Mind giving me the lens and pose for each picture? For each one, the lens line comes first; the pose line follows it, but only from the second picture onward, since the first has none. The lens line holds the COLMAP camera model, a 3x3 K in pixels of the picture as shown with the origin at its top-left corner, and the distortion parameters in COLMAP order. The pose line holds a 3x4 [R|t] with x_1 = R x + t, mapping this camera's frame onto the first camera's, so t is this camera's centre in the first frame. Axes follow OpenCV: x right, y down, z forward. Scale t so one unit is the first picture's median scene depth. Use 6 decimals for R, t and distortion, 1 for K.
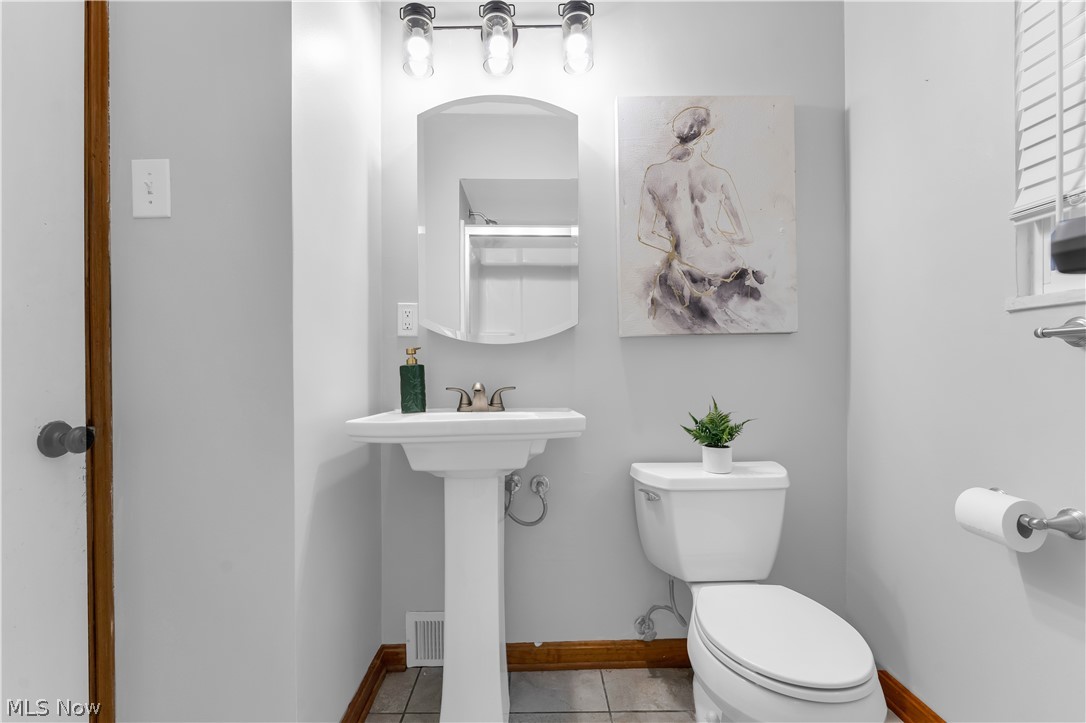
lens RADIAL K [[453.4, 0, 541.5], [0, 453.4, 364.6], [0, 0, 1]] dist [-0.001127, -0.000132]
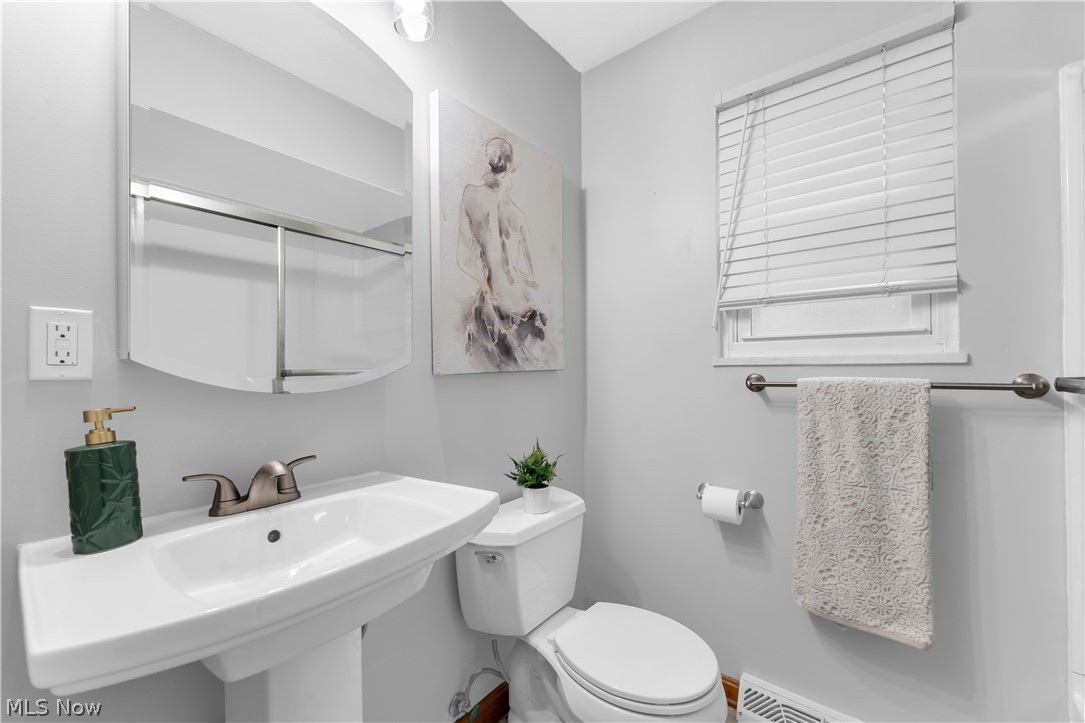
lens RADIAL K [[432.6, 0, 537.2], [0, 432.6, 365.5], [0, 0, 1]] dist [0.001879, 0.000041]
pose [[0.645866, 0.006137, 0.763426, -0.321584], [0.000097, 0.999967, -0.008121, -0.074039], [-0.763451, 0.005319, 0.645844, 0.343747]]
